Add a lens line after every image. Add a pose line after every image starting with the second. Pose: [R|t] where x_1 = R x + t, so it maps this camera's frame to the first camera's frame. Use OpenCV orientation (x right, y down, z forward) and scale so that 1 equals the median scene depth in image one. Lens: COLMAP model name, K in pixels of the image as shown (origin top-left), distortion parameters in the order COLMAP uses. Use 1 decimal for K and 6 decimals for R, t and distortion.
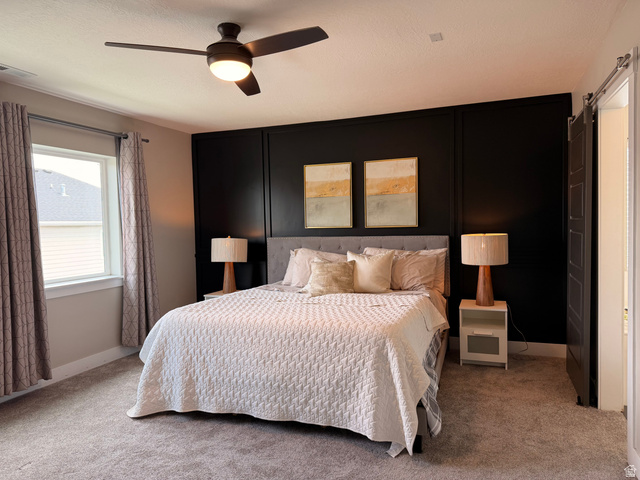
lens RADIAL K [[443.1, 0, 320.0], [0, 443.1, 240.0], [0, 0, 1]] dist [0.086336, -0.119447]
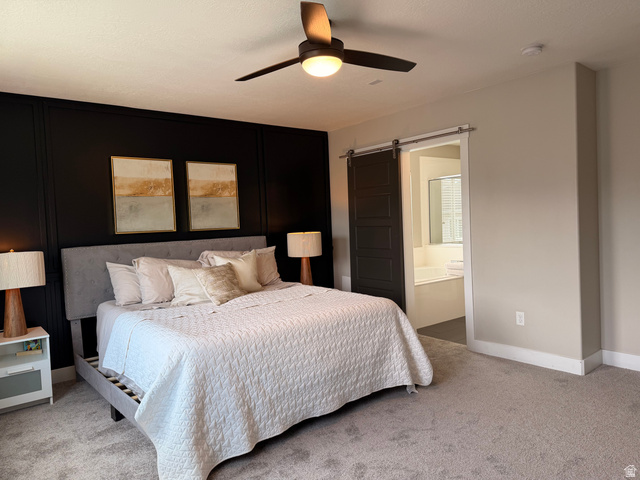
lens RADIAL K [[455.2, 0, 319.6], [0, 455.2, 221.0], [0, 0, 1]] dist [-0.000314, 0.107604]
pose [[0.500014, 0.005143, 0.866002, -0.614271], [0.063875, 0.997040, -0.042801, 0.009961], [-0.863658, 0.076717, 0.498206, 0.290605]]
